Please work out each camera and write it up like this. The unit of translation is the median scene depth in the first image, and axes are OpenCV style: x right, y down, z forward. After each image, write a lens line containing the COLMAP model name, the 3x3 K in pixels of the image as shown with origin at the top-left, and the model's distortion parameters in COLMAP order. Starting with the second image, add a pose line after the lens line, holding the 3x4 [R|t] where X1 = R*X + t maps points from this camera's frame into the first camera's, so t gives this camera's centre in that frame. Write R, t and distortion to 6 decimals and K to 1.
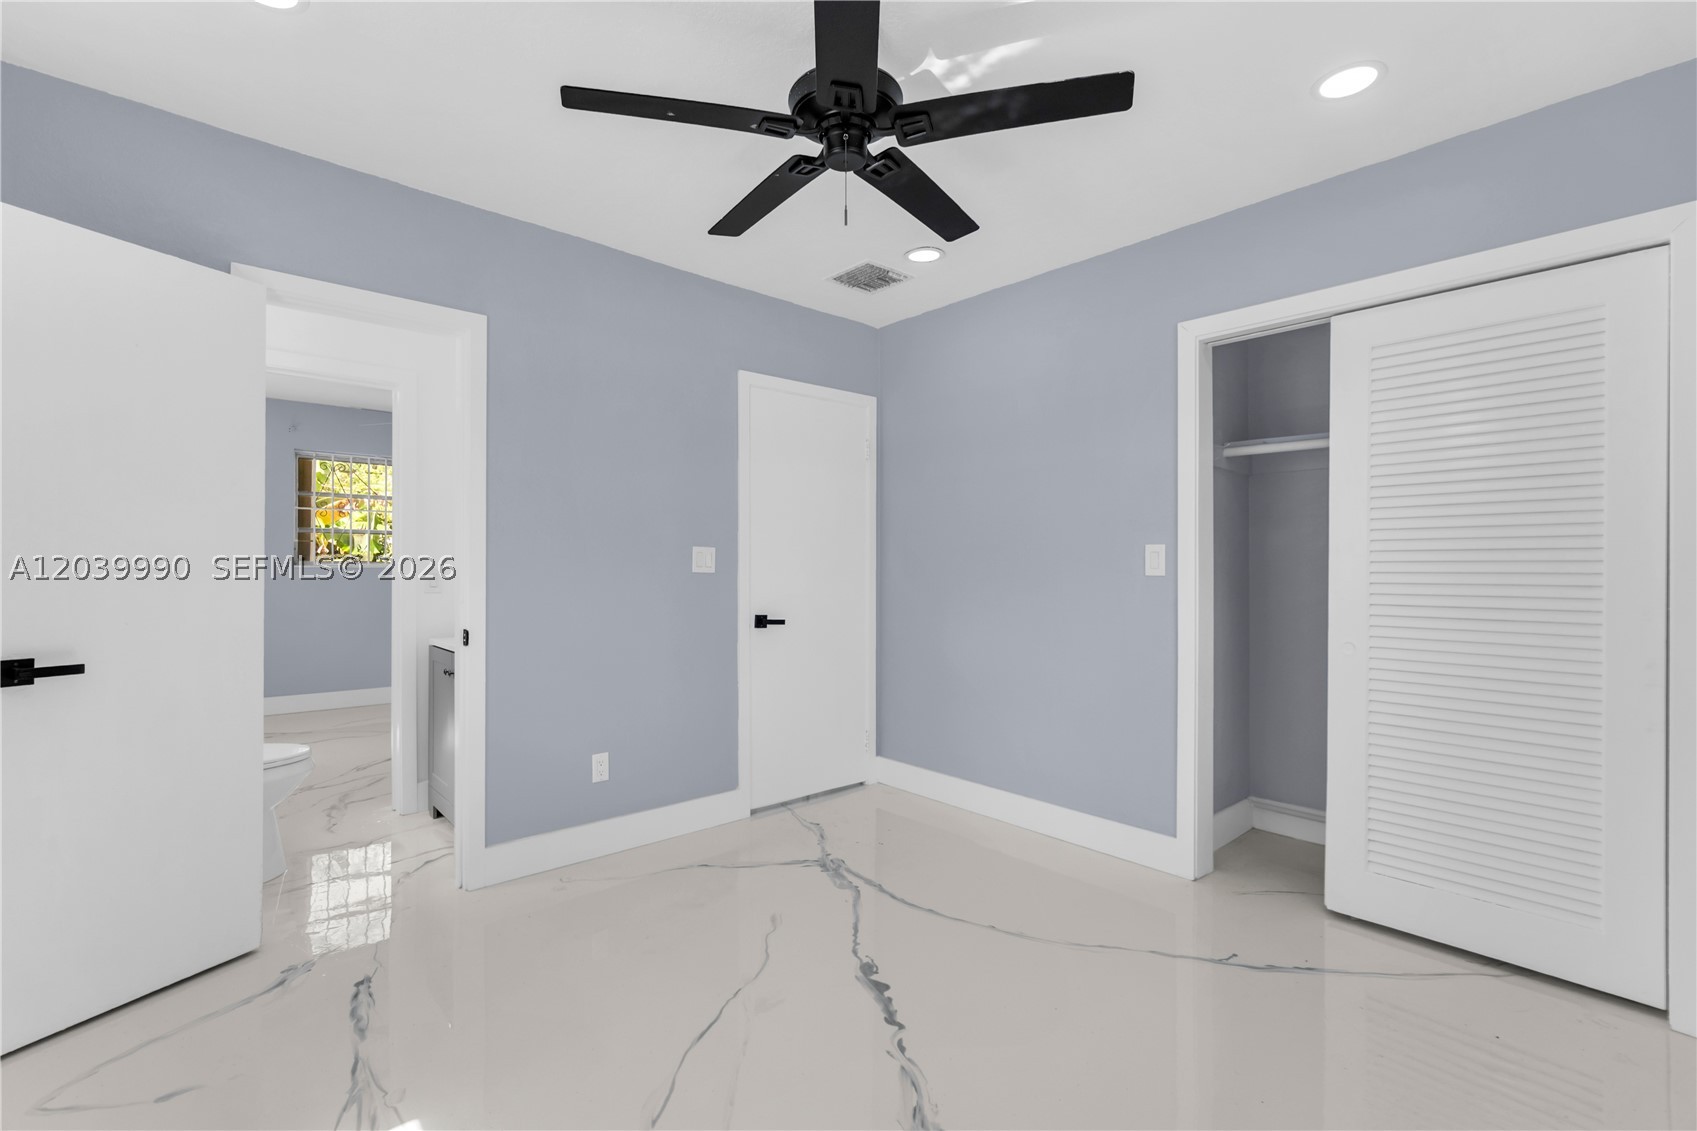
lens RADIAL K [[747.4, 0, 824.5], [0, 747.4, 560.1], [0, 0, 1]] dist [0.001889, 0.000168]
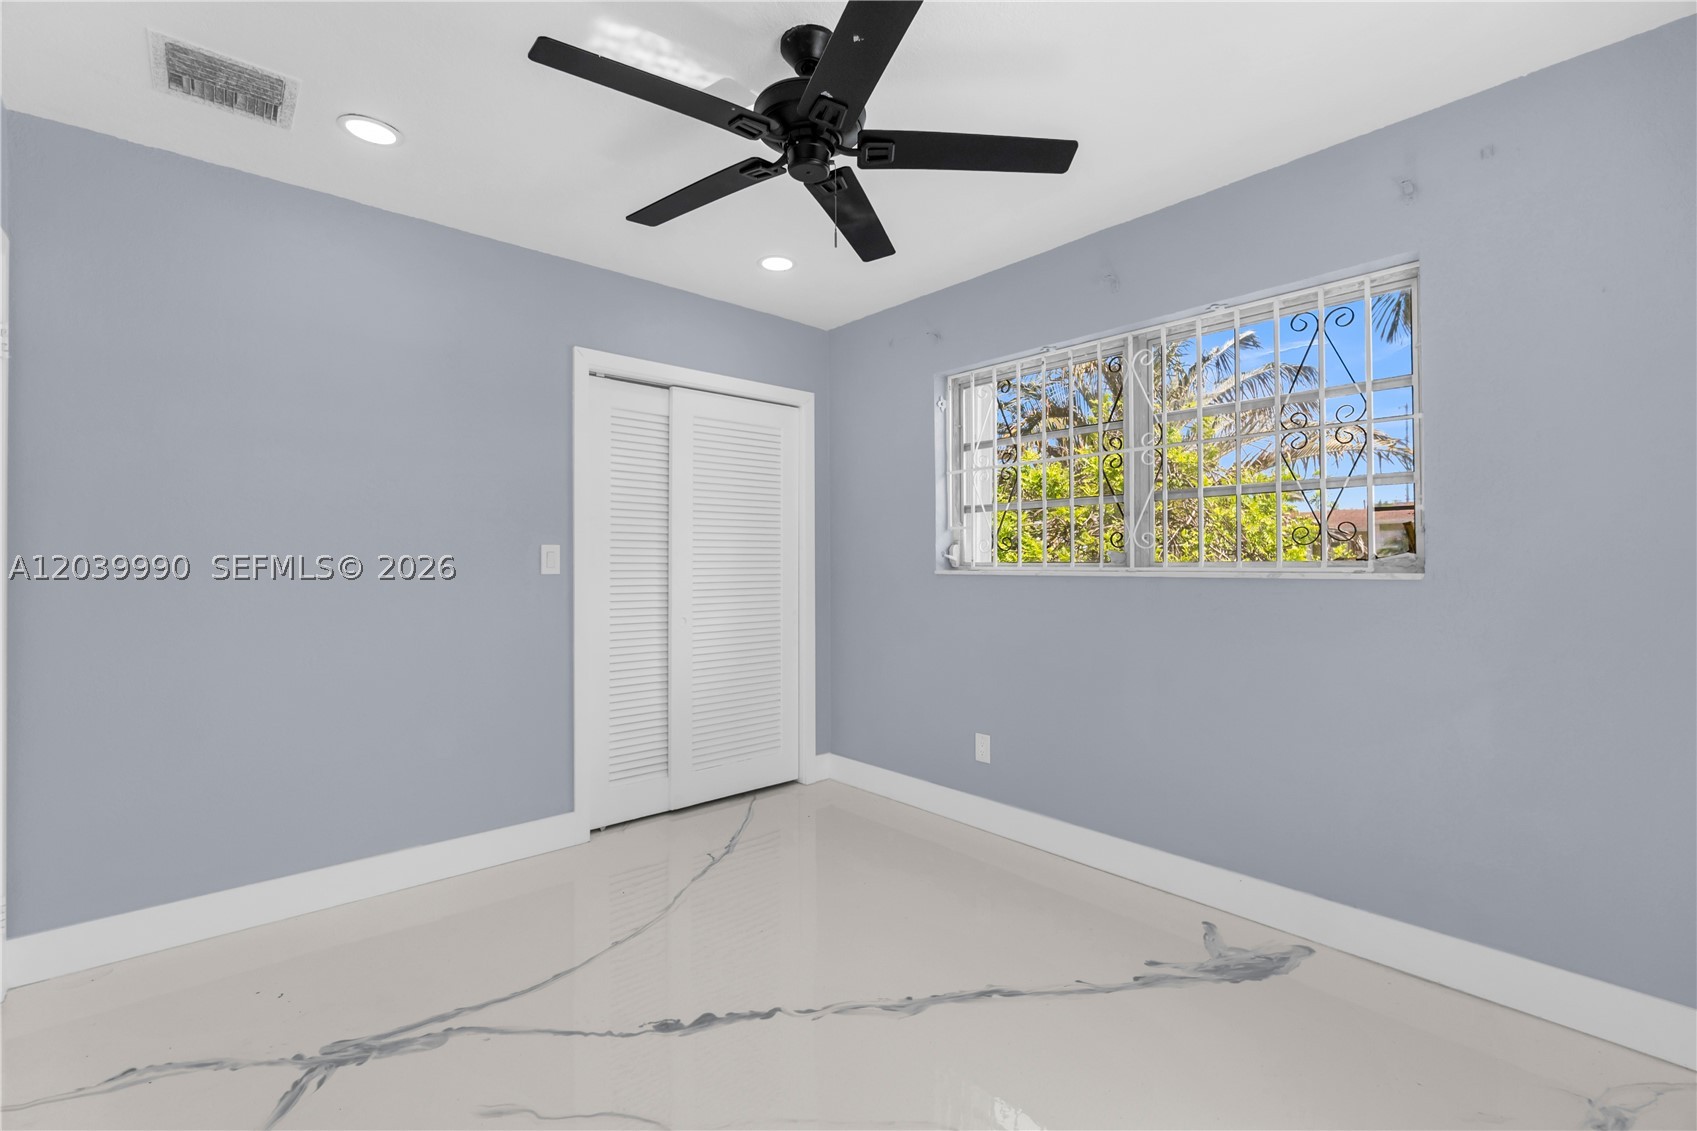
lens RADIAL K [[743.1, 0, 833.5], [0, 743.1, 547.9], [0, 0, 1]] dist [-0.002562, -0.000331]
pose [[-0.001990, 0.013491, 0.999907, -0.617339], [-0.006485, 0.999888, -0.013503, -0.005141], [-0.999977, -0.006511, -0.001902, 0.606652]]
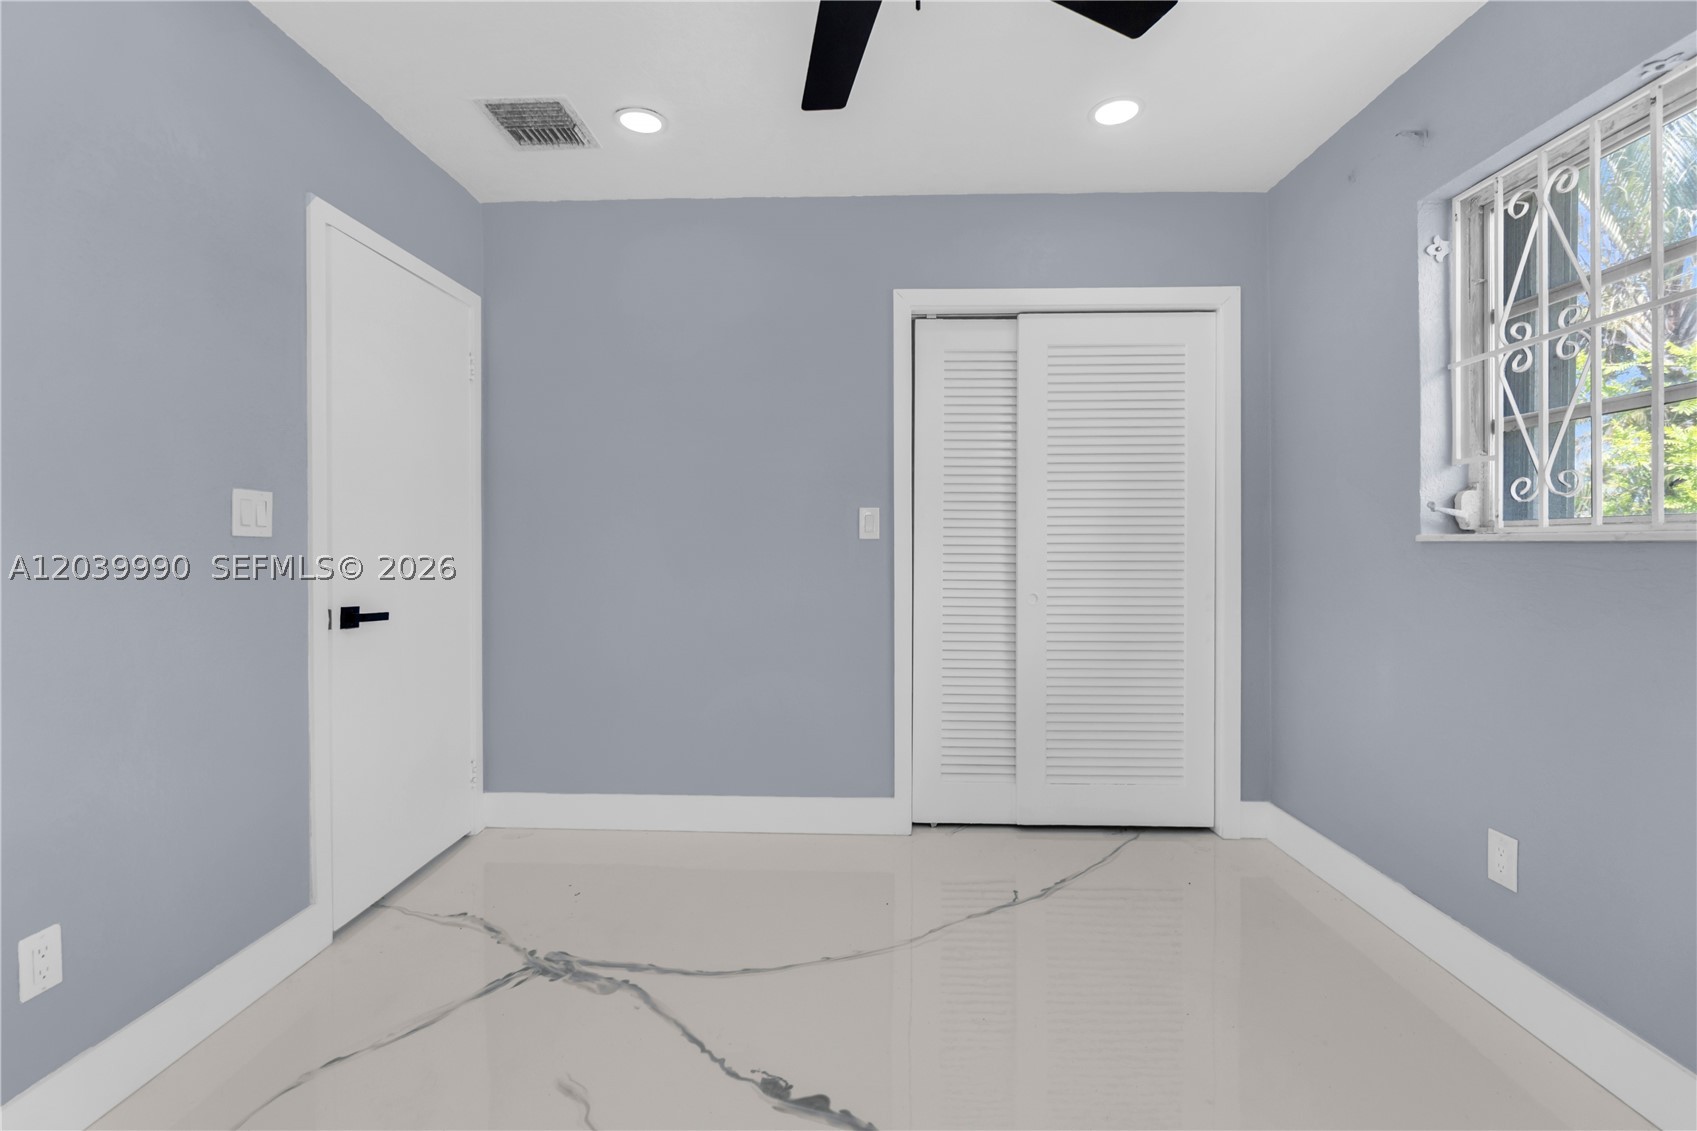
lens RADIAL K [[746.8, 0, 836.9], [0, 746.8, 540.6], [0, 0, 1]] dist [-0.003246, -0.000199]
pose [[0.684945, -0.001323, 0.728593, -0.311186], [-0.003828, 0.999978, 0.005415, 0.017777], [-0.728584, -0.006499, 0.684925, 0.356814]]
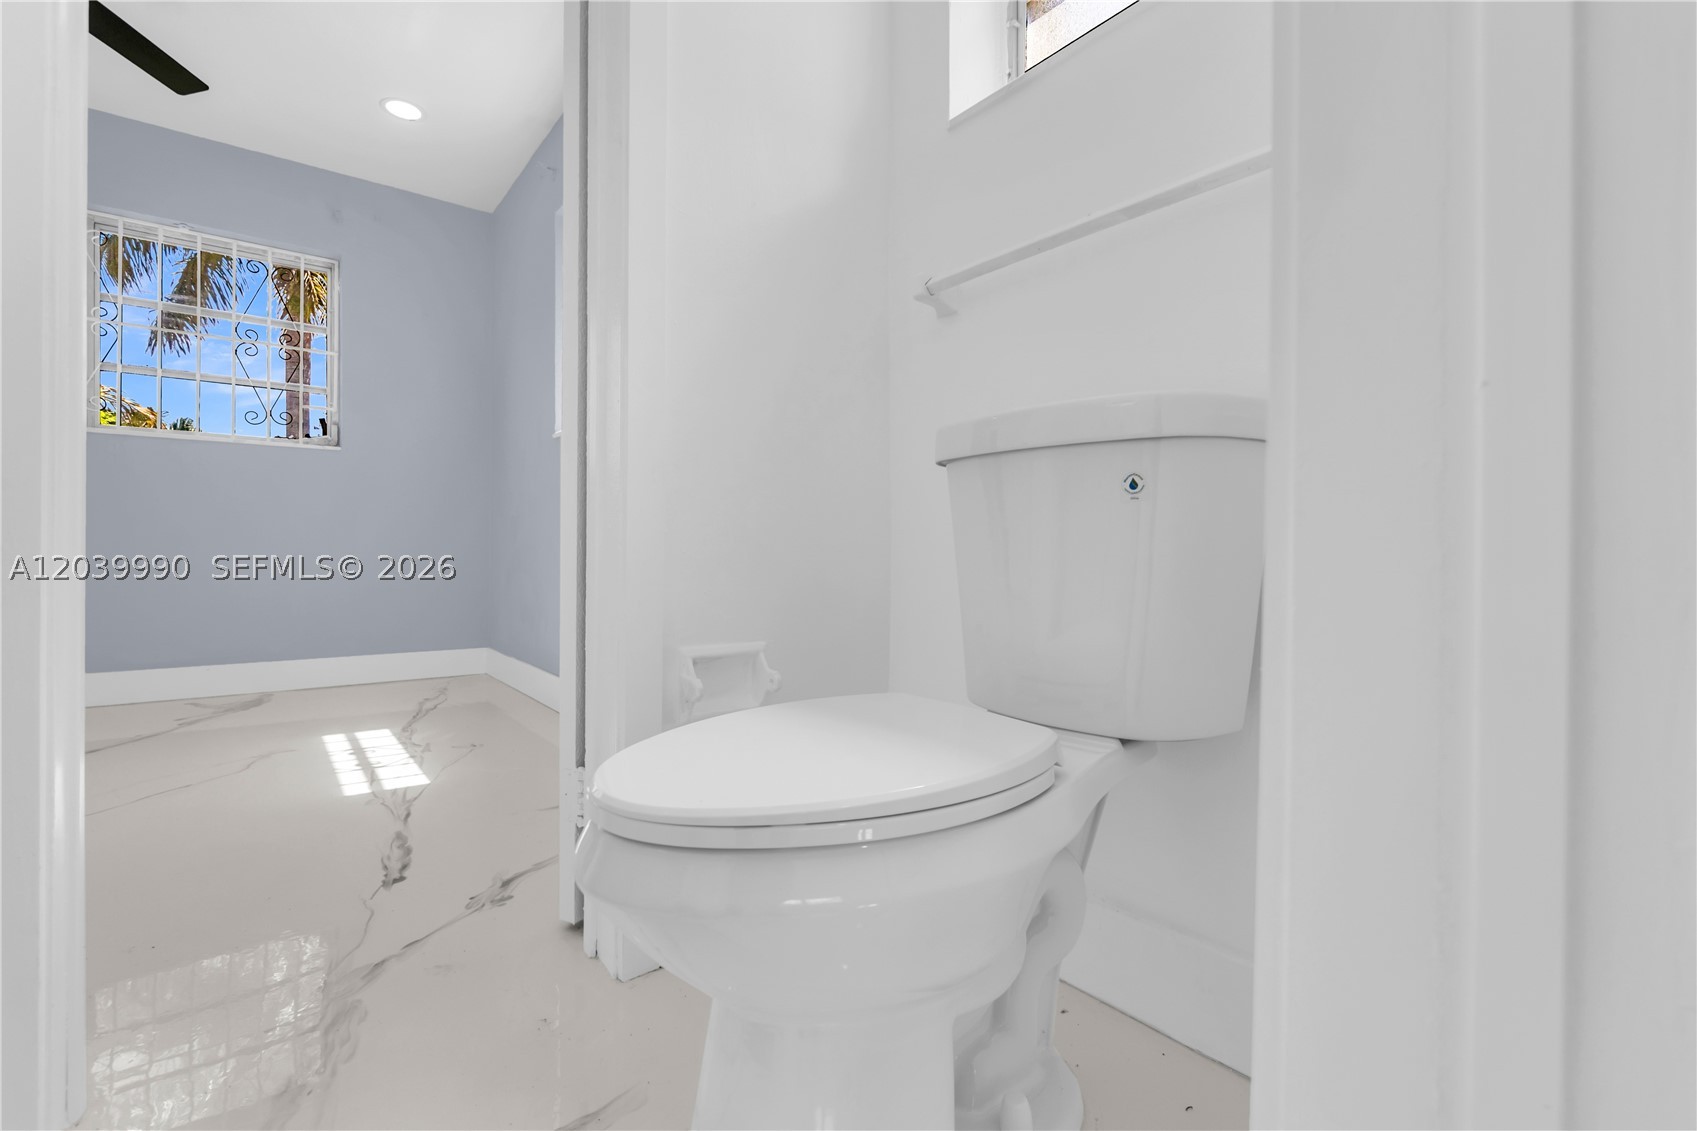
lens RADIAL K [[753.4, 0, 844.2], [0, 753.4, 545.0], [0, 0, 1]] dist [0.004866, 0.000207]
pose [[-0.998950, -0.007660, 0.045163, -0.779402], [-0.008553, 0.999771, -0.019618, 0.185617], [-0.045002, -0.019984, -0.998787, 1.236603]]
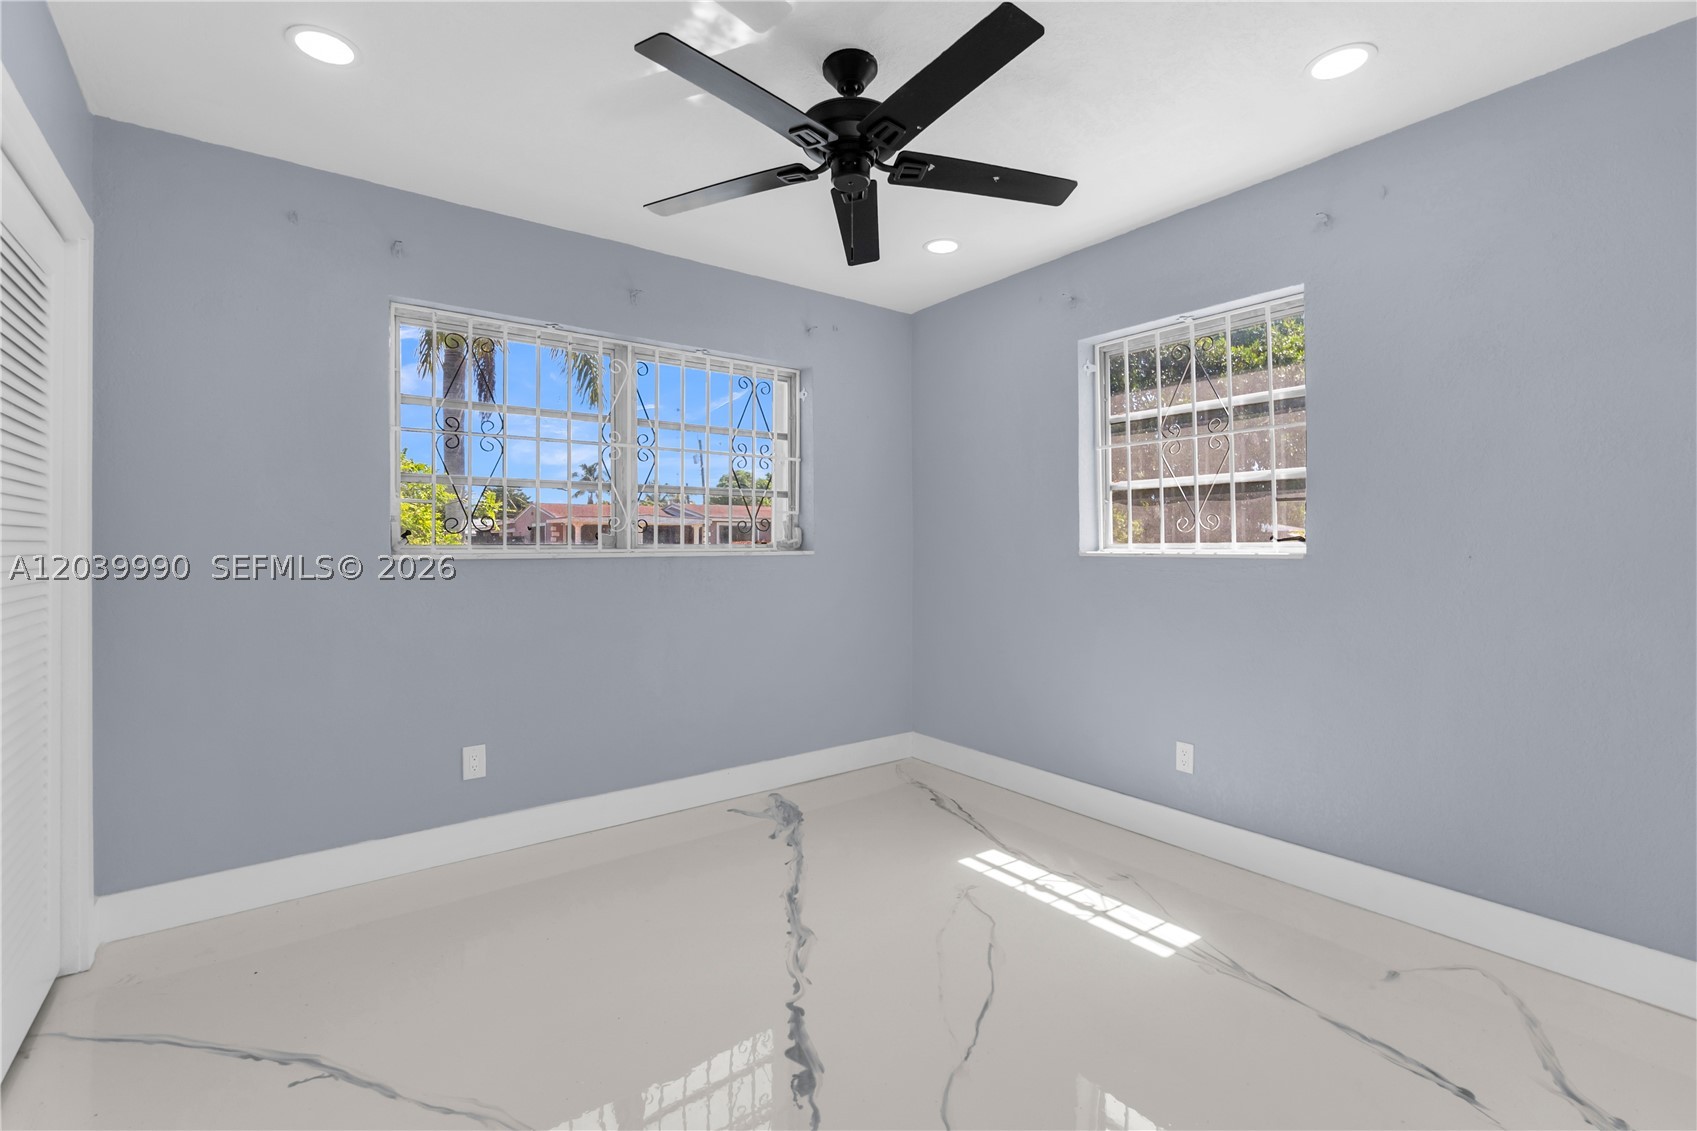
lens RADIAL K [[746.8, 0, 836.9], [0, 746.8, 540.6], [0, 0, 1]] dist [-0.003246, -0.000199]
pose [[-0.997810, -0.002387, 0.066096, -0.016917], [-0.003446, 0.999867, -0.015911, 0.008338], [-0.066049, -0.016104, -0.997686, 1.315174]]
